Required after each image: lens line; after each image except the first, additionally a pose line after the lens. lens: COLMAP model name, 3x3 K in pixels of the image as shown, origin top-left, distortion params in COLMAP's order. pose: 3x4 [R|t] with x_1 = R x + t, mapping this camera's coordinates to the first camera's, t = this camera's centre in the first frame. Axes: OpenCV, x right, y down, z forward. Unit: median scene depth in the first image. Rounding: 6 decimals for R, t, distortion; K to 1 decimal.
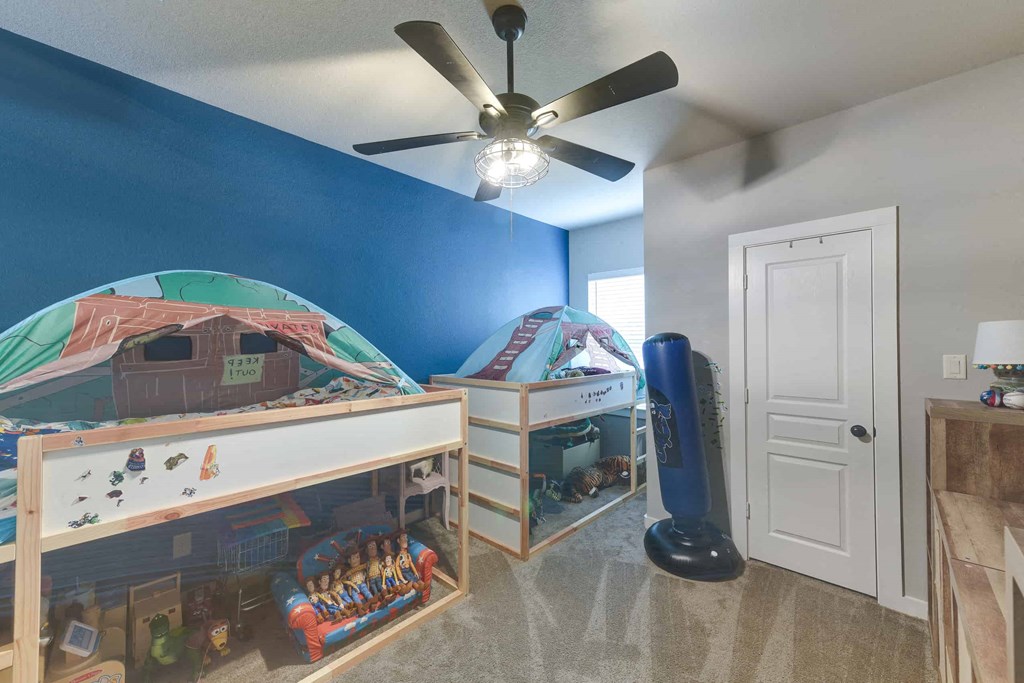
lens RADIAL K [[404.6, 0, 506.3], [0, 404.6, 336.8], [0, 0, 1]] dist [0.001716, 0.000090]
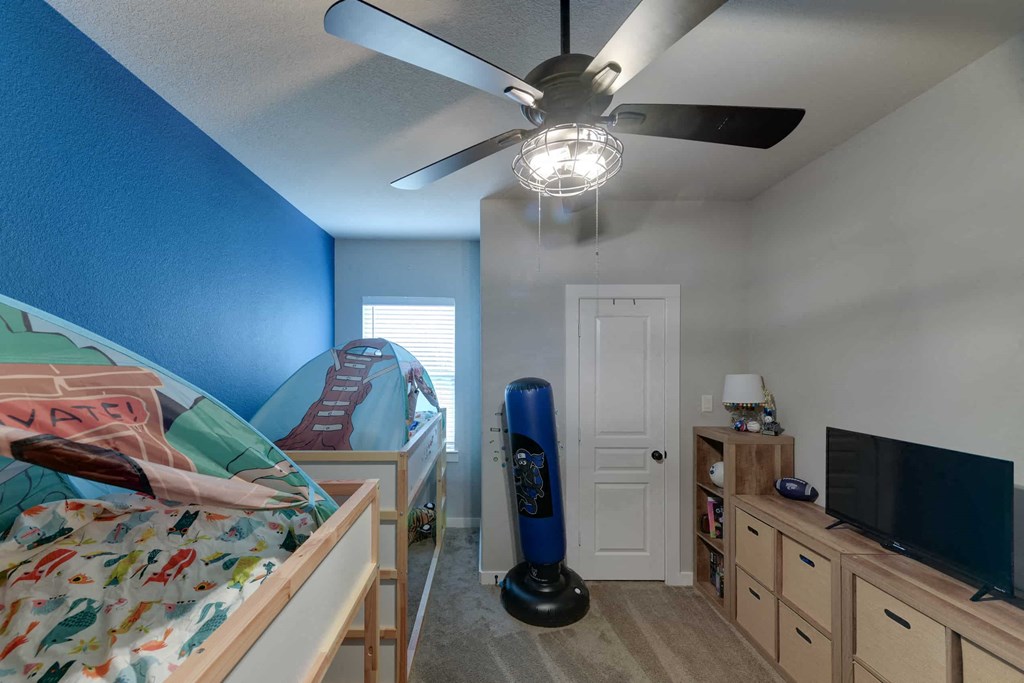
lens RADIAL K [[418.4, 0, 511.5], [0, 418.4, 363.8], [0, 0, 1]] dist [0.004860, 0.000196]
pose [[0.719740, 0.008509, 0.694191, -0.366535], [-0.016552, 0.999851, 0.004906, -0.053174], [-0.694046, -0.015022, 0.719774, 0.349982]]
